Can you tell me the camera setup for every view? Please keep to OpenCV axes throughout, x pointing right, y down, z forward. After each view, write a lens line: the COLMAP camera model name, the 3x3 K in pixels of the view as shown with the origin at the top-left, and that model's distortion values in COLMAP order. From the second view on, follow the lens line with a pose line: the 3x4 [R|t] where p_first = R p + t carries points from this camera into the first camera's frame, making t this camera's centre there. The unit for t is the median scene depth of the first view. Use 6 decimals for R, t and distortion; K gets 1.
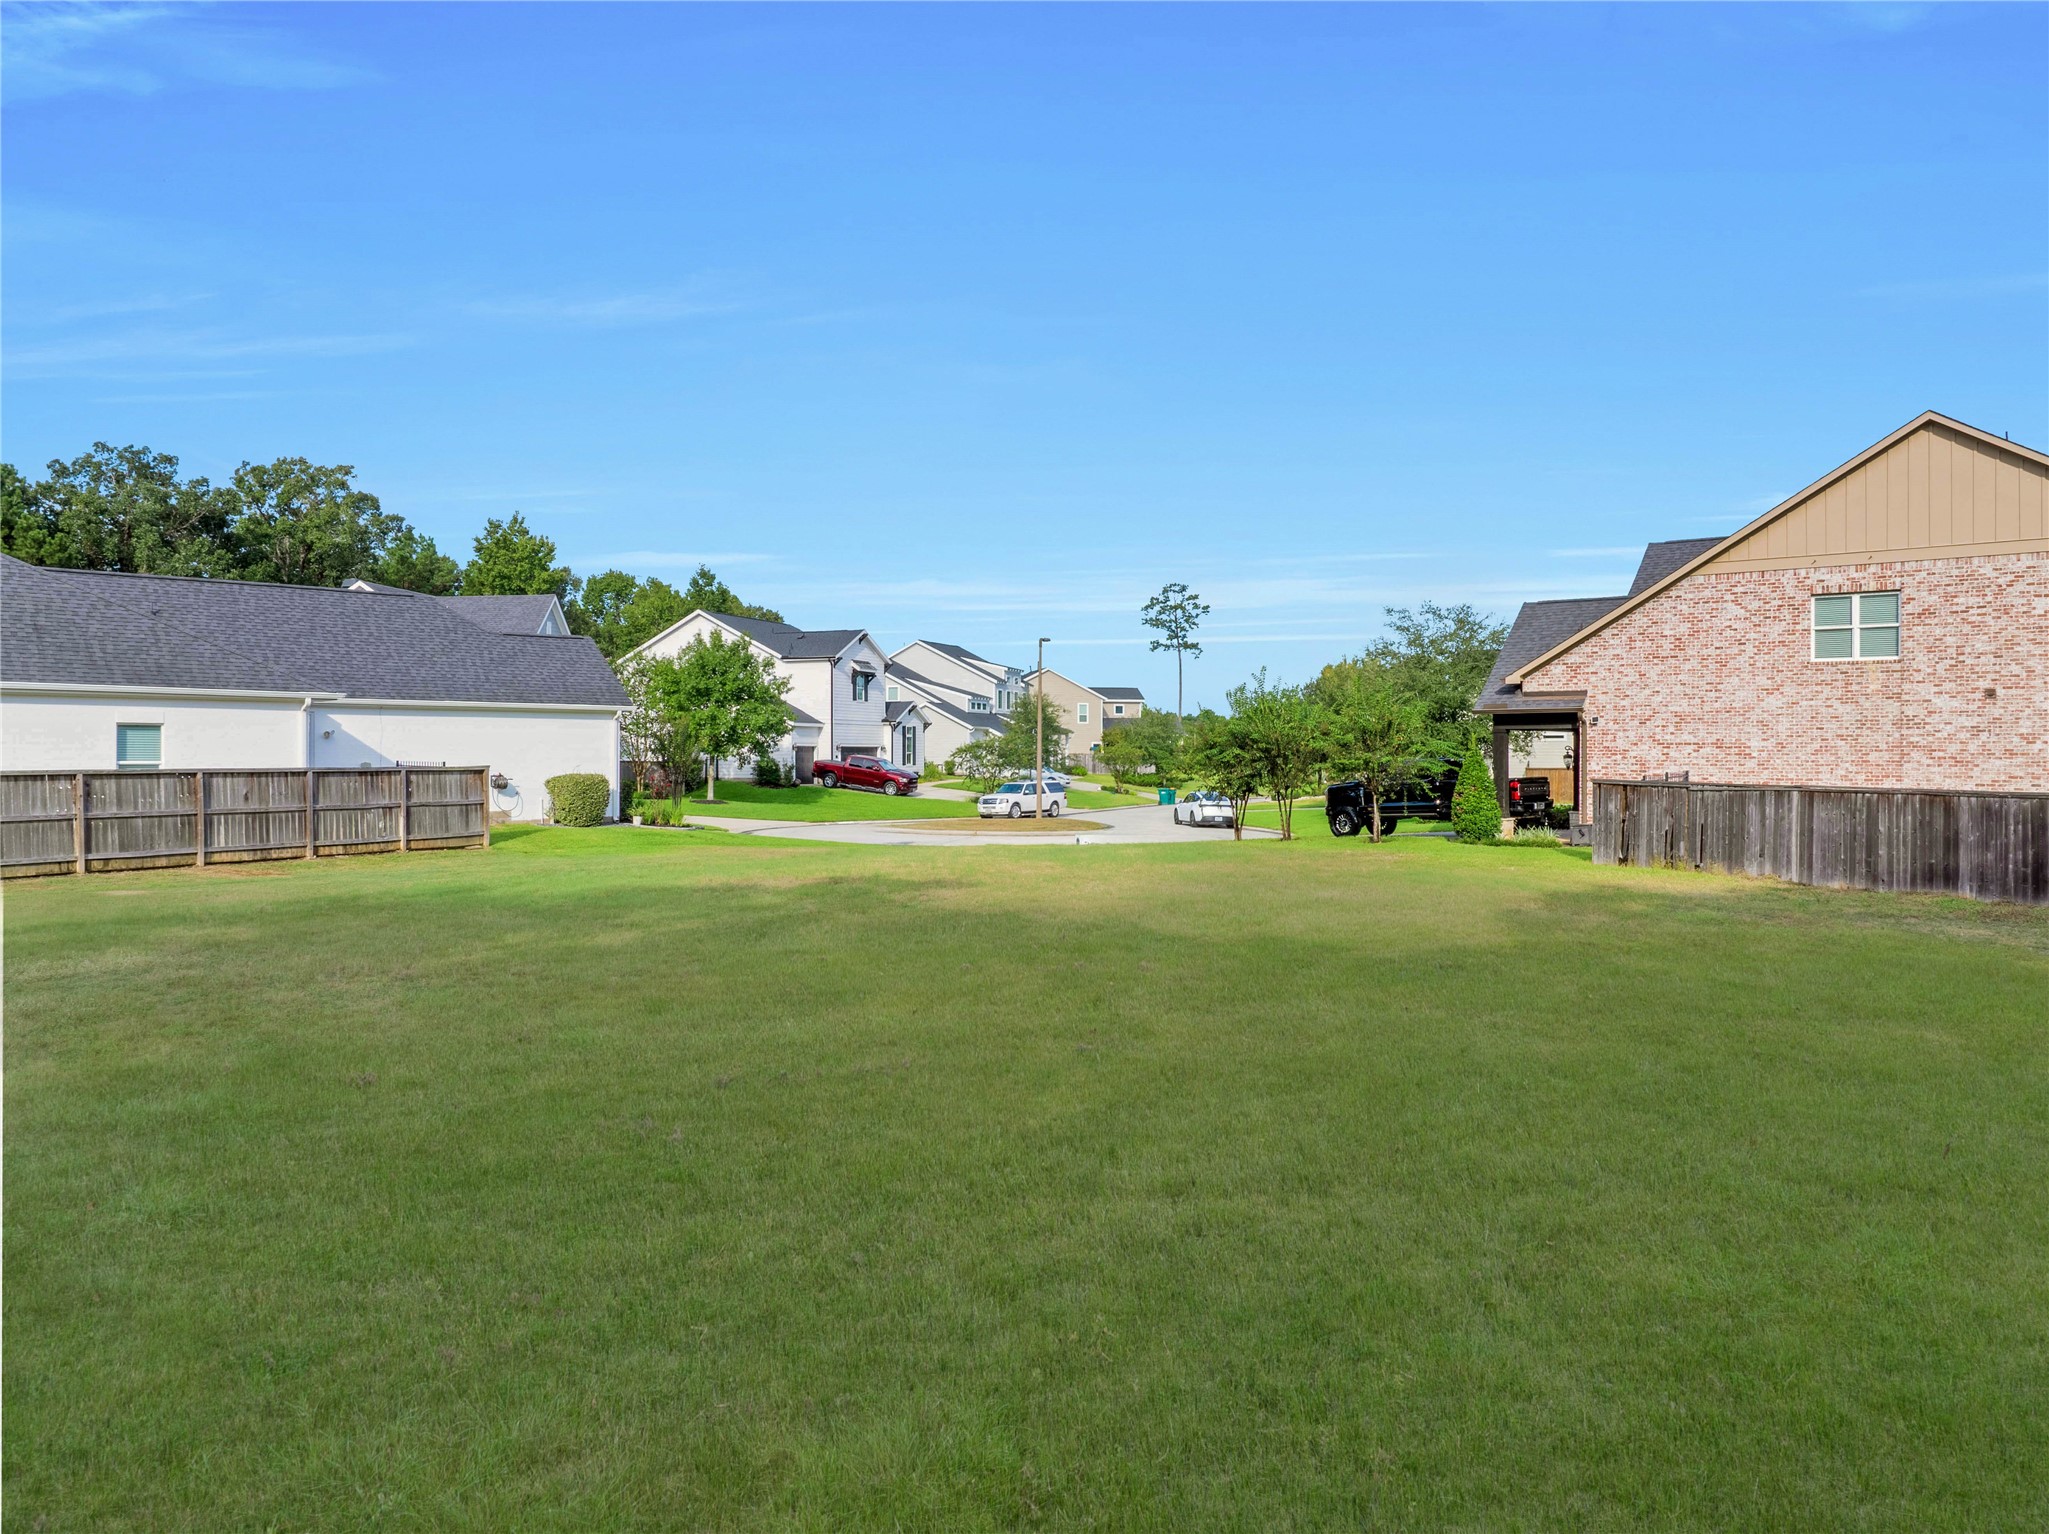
lens RADIAL K [[1440.9, 0, 1028.7], [0, 1440.9, 762.8], [0, 0, 1]] dist [-0.037703, 0.003330]
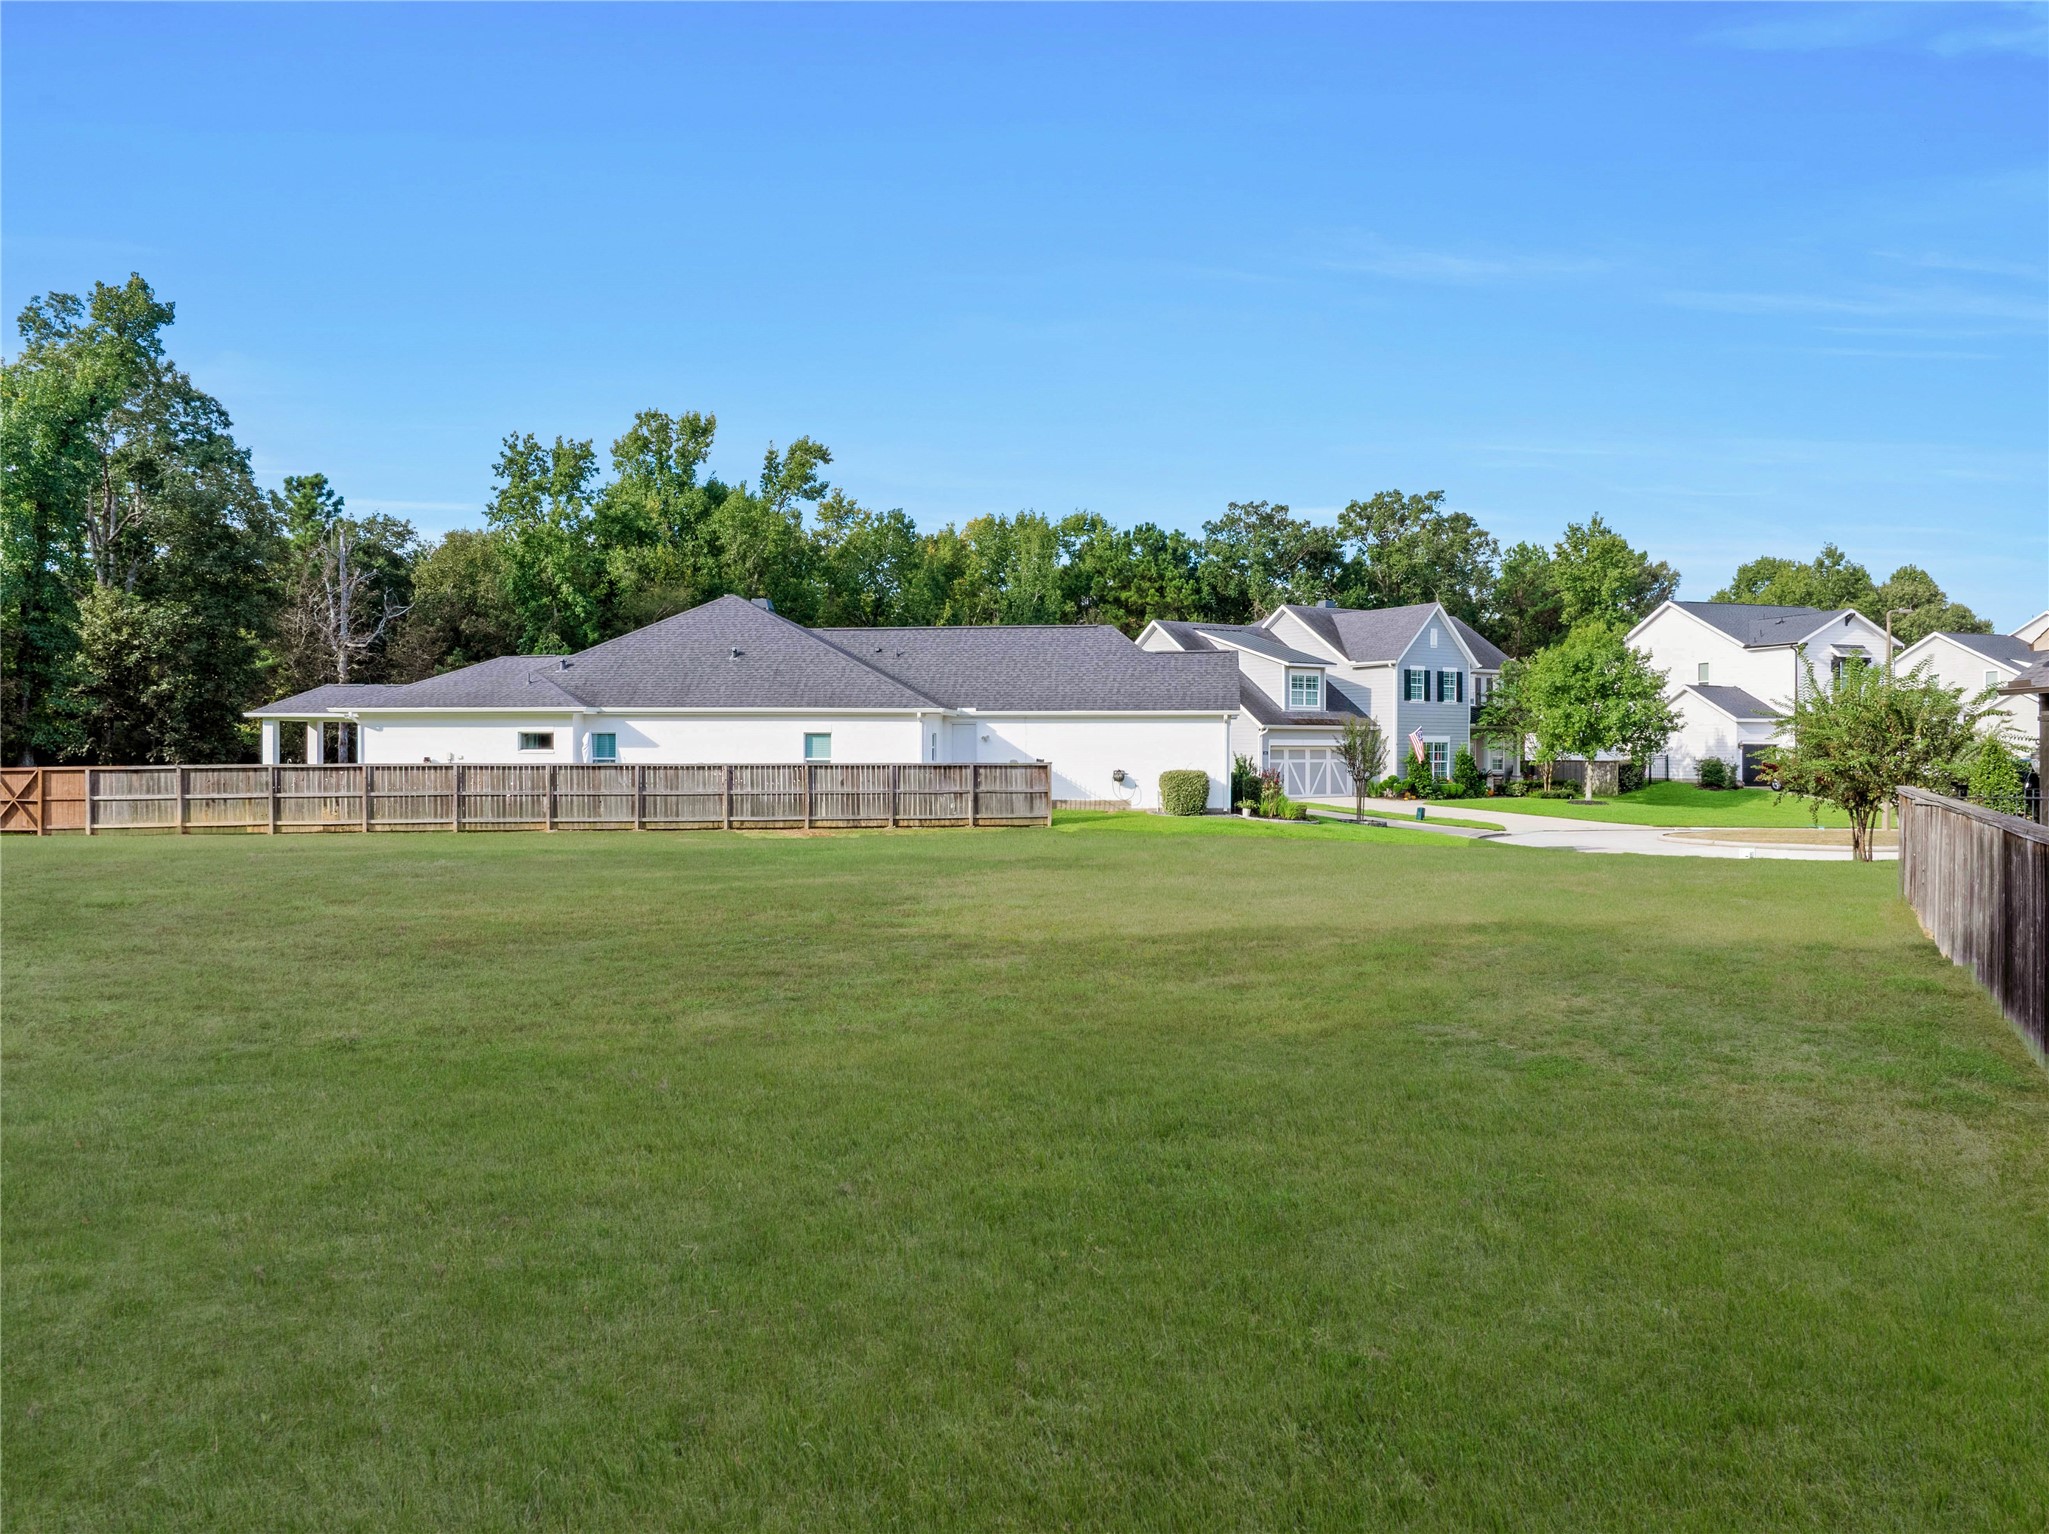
lens RADIAL K [[1440.9, 0, 1029.6], [0, 1440.9, 765.9], [0, 0, 1]] dist [-0.037703, 0.003330]
pose [[0.632743, 0.004839, -0.774347, 0.684092], [-0.003297, 0.999988, 0.003554, 0.000815], [0.774355, 0.000304, 0.632751, 0.219058]]
